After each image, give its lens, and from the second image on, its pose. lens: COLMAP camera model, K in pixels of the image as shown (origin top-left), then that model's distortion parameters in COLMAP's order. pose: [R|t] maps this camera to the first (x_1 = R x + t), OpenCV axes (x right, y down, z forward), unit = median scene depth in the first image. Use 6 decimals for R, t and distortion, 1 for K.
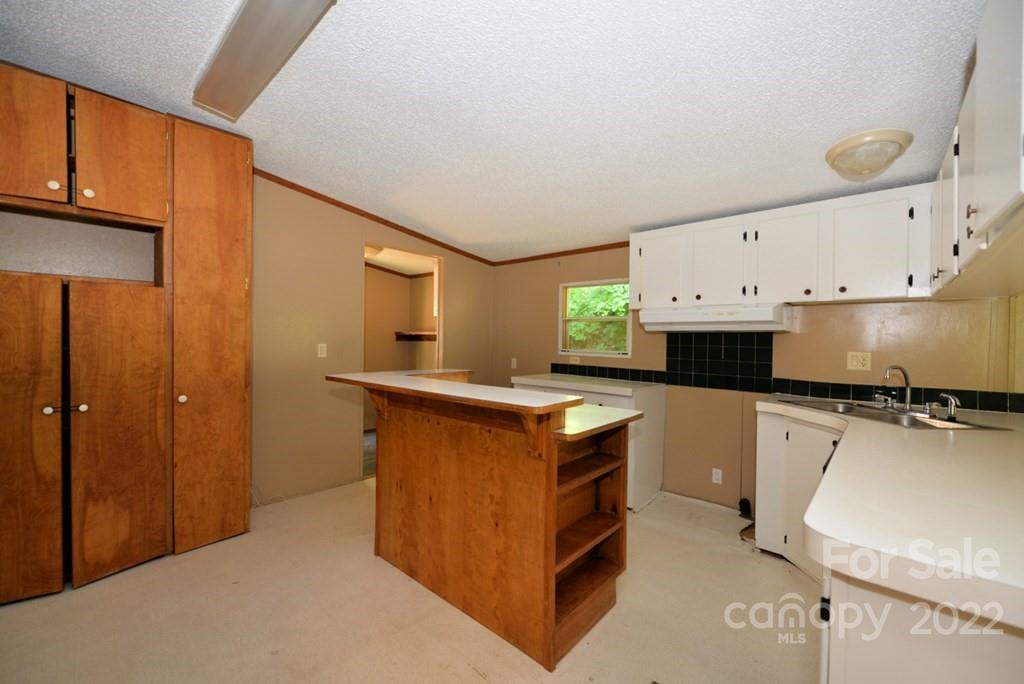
lens RADIAL K [[418.6, 0, 513.5], [0, 418.6, 340.7], [0, 0, 1]] dist [-0.002940, -0.000711]
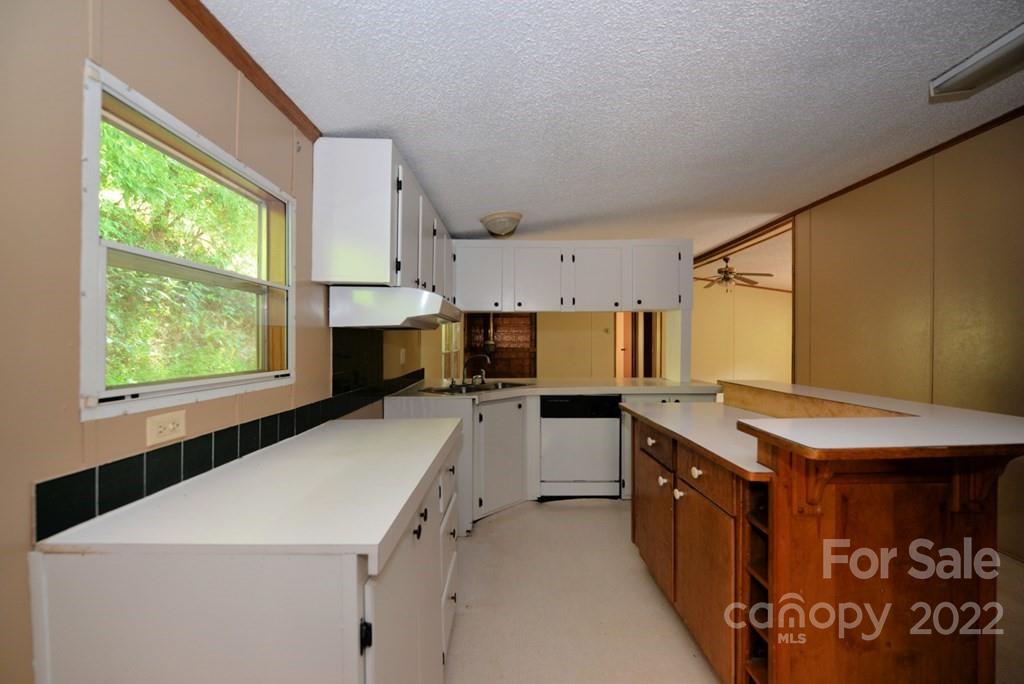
lens RADIAL K [[418.6, 0, 513.5], [0, 418.6, 340.7], [0, 0, 1]] dist [-0.002940, -0.000711]
pose [[-0.639155, -0.006990, 0.769046, -0.188340], [0.002116, 0.999939, 0.010847, -0.006702], [-0.769075, 0.008560, -0.639101, 1.120200]]
